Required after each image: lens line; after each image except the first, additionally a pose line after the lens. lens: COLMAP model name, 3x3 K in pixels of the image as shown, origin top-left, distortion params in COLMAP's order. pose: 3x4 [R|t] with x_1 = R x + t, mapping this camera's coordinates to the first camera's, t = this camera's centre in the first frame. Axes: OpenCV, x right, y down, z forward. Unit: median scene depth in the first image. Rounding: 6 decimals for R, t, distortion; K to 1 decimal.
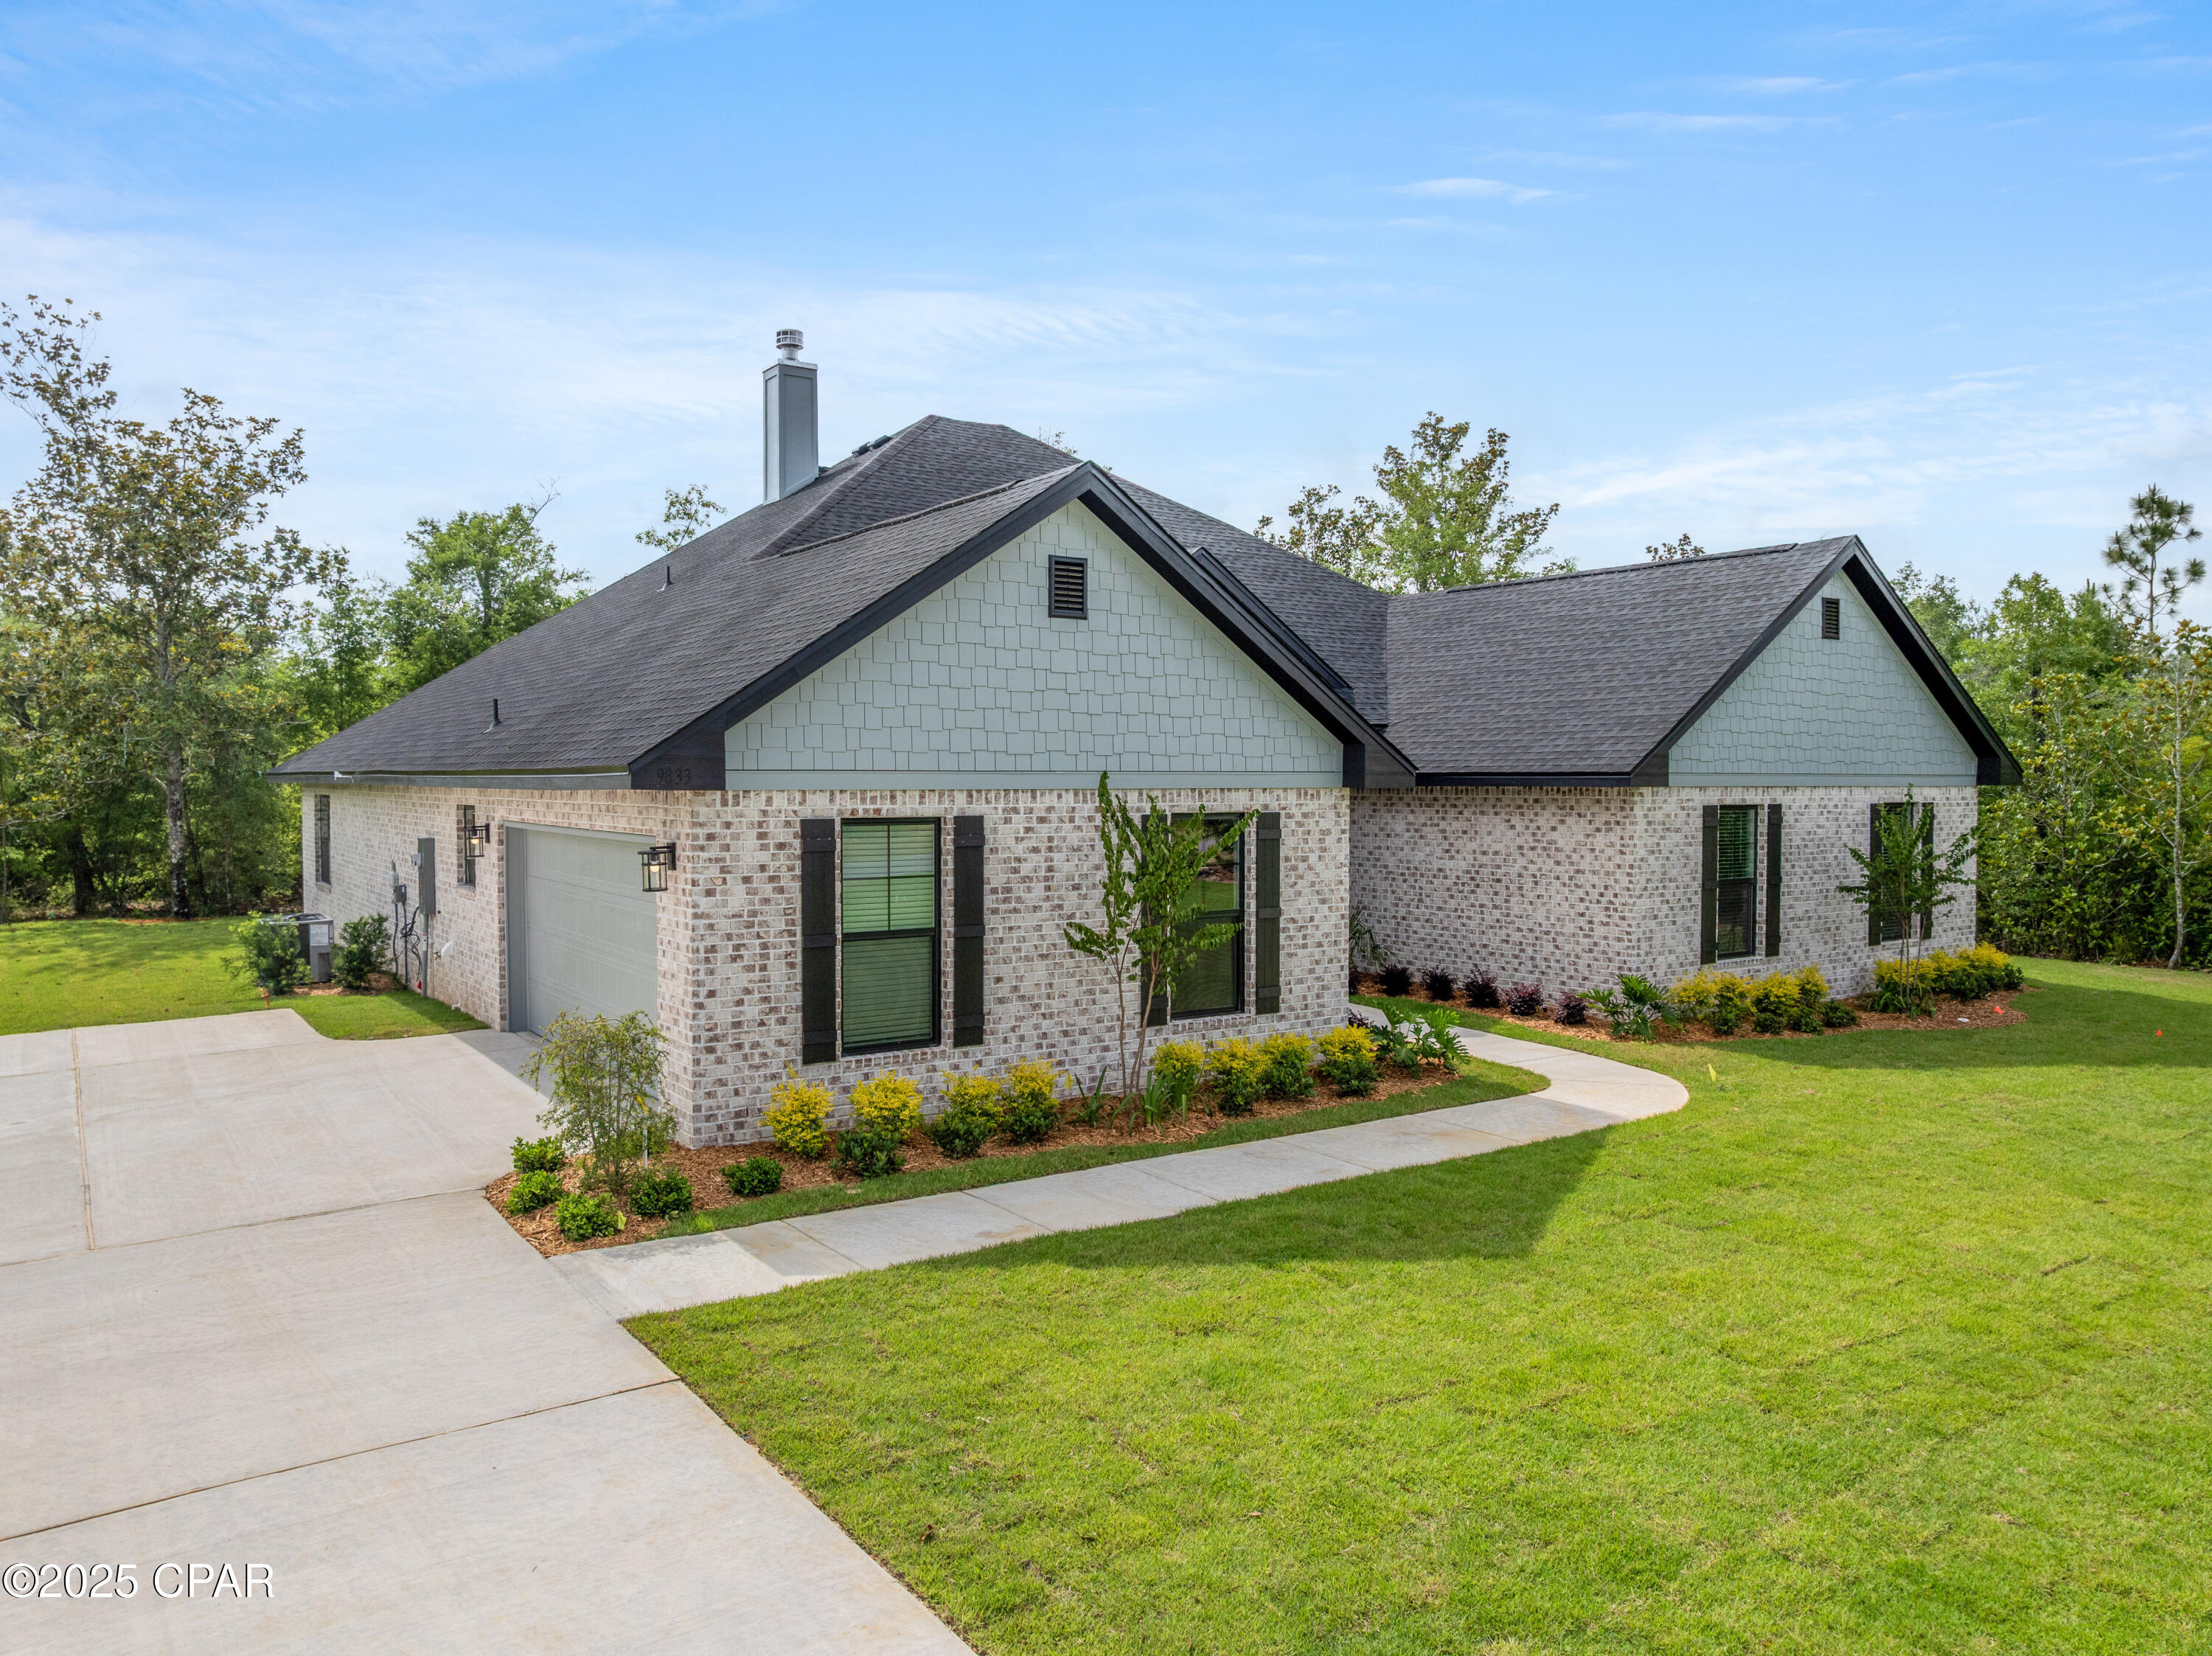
lens RADIAL K [[1555.4, 0, 1106.0], [0, 1555.4, 828.0], [0, 0, 1]] dist [0.003025, -0.078770]
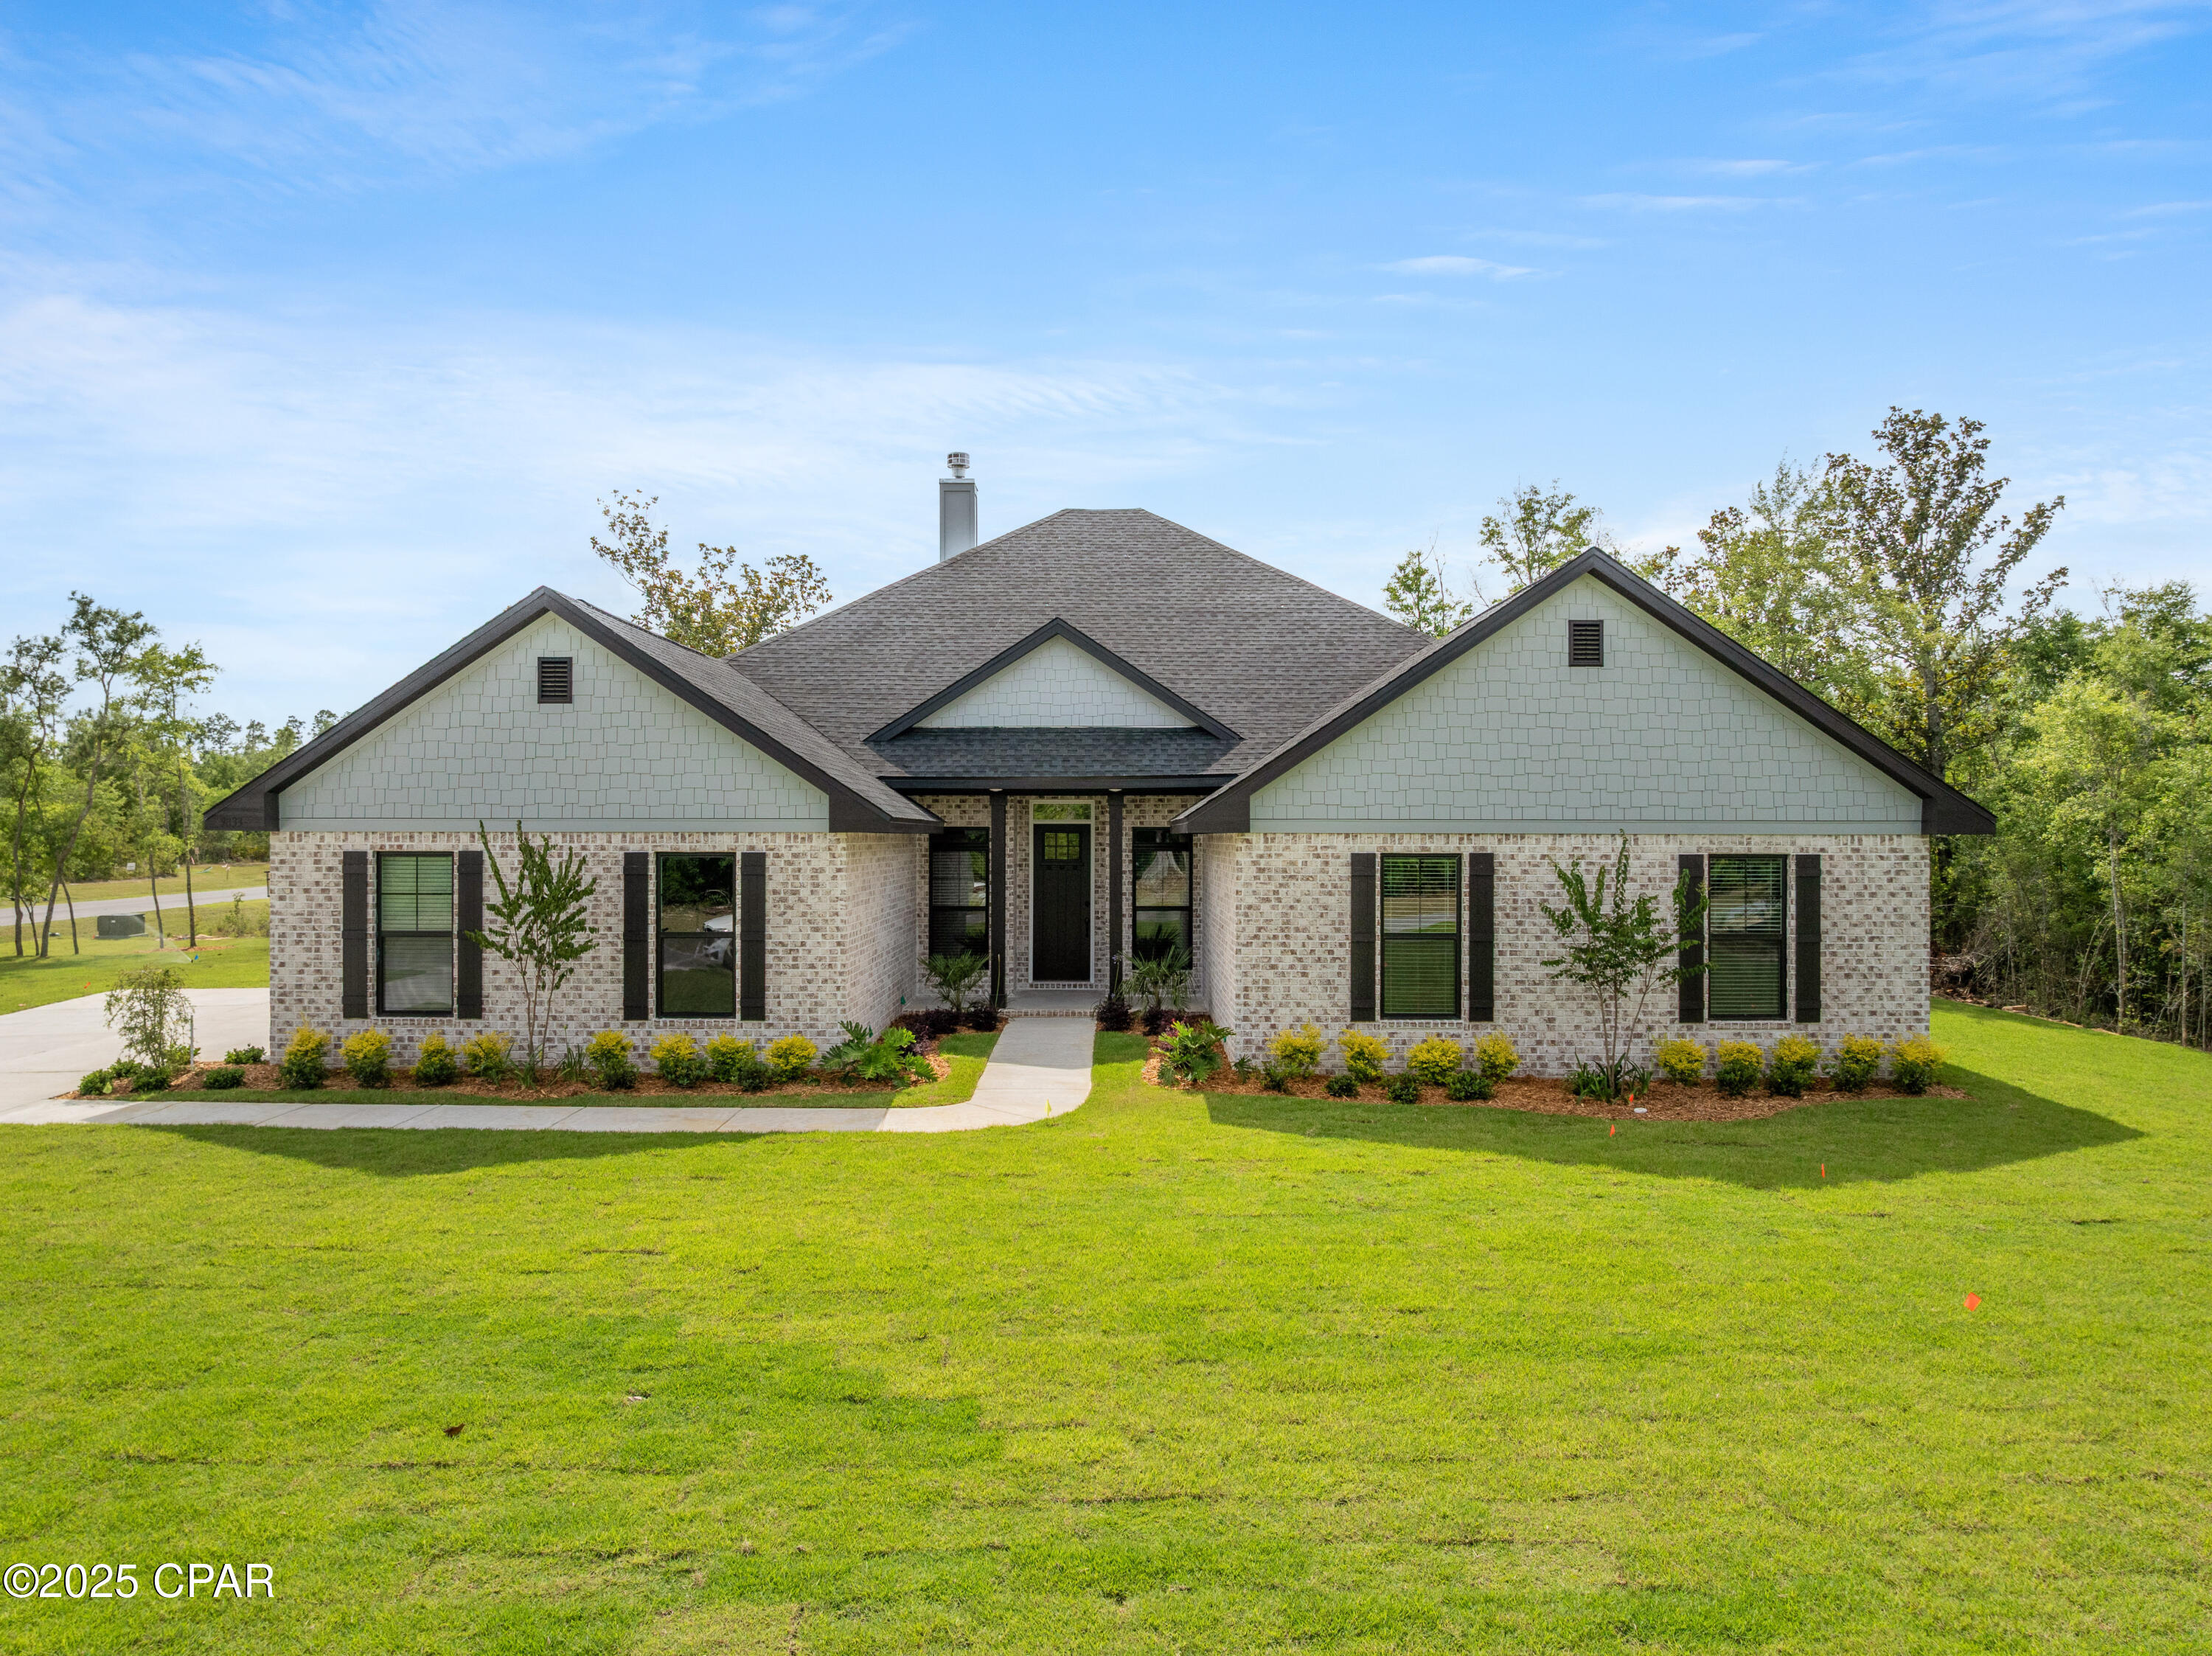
lens RADIAL K [[1557.5, 0, 1106.0], [0, 1557.5, 828.0], [0, 0, 1]] dist [-0.038593, 0.009443]
pose [[0.821855, -0.002063, -0.569692, 0.991964], [-0.019271, 0.999320, -0.031420, 0.003541], [0.569370, 0.036801, 0.821257, 0.164923]]
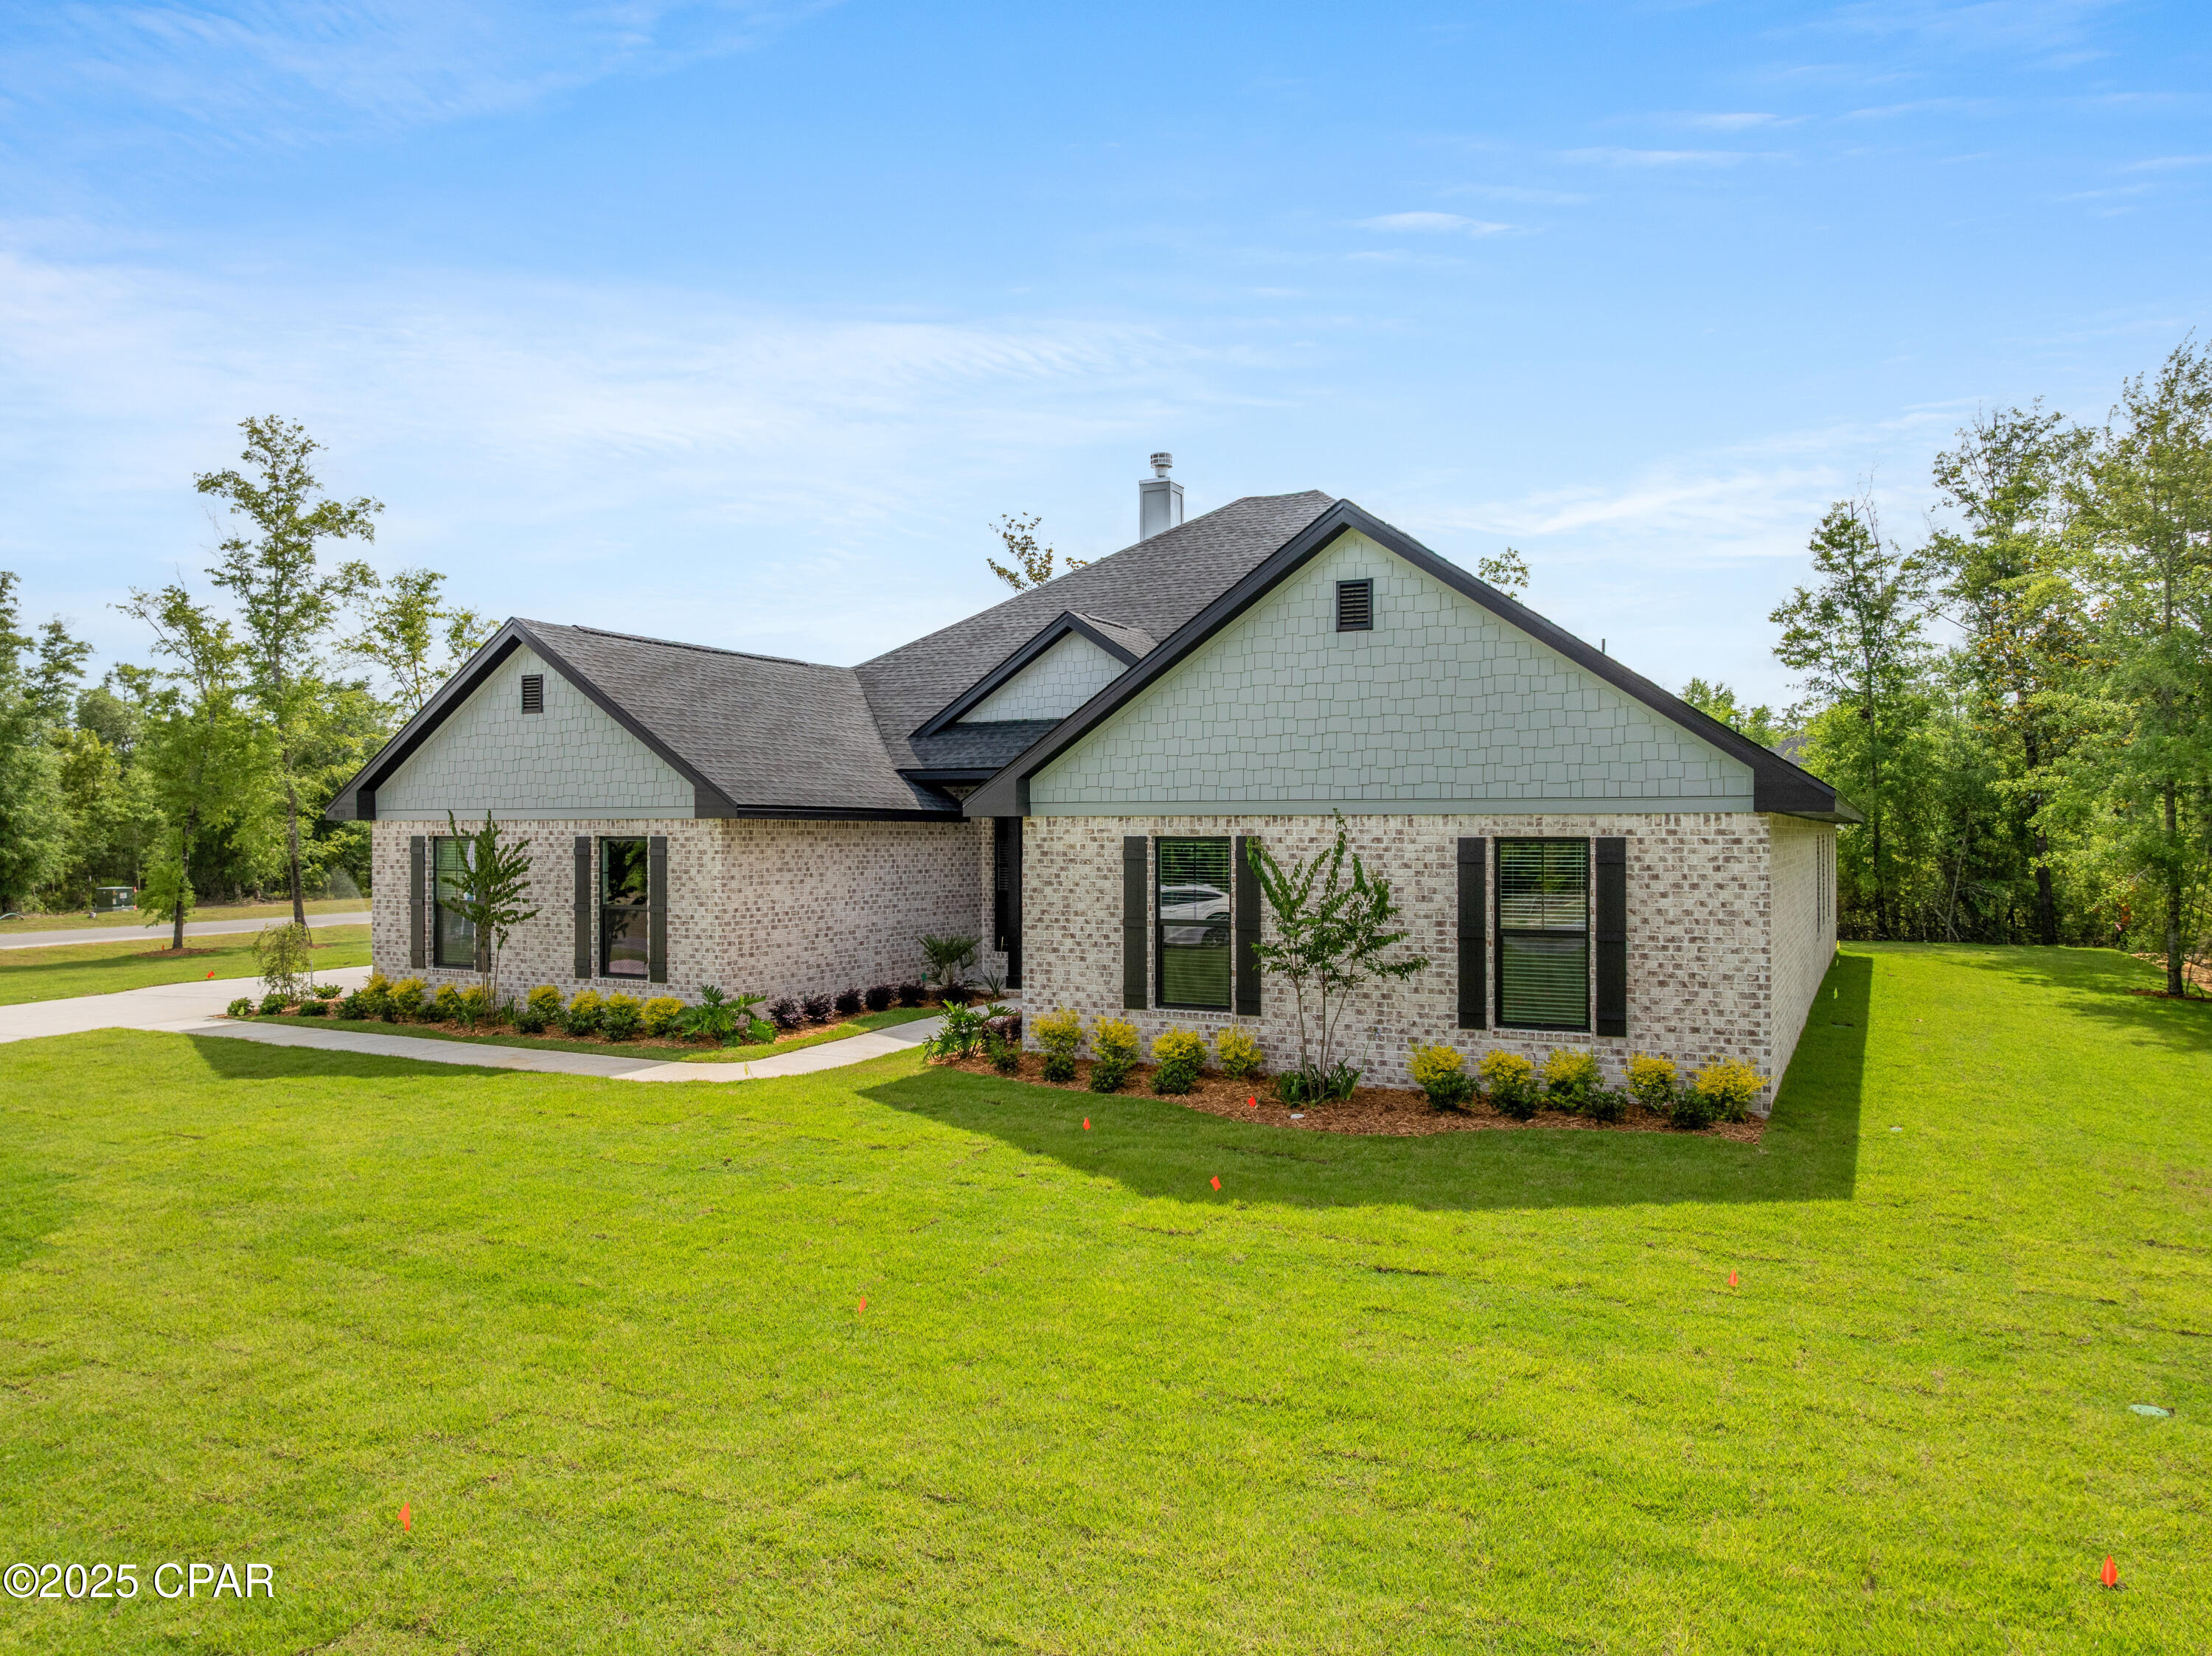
lens RADIAL K [[1557.5, 0, 1106.0], [0, 1557.5, 828.0], [0, 0, 1]] dist [-0.038593, 0.009443]
pose [[0.481575, -0.004963, -0.876391, 1.475536], [-0.027829, 0.999393, -0.020951, 0.000316], [0.875963, 0.034479, 0.481145, 0.670428]]
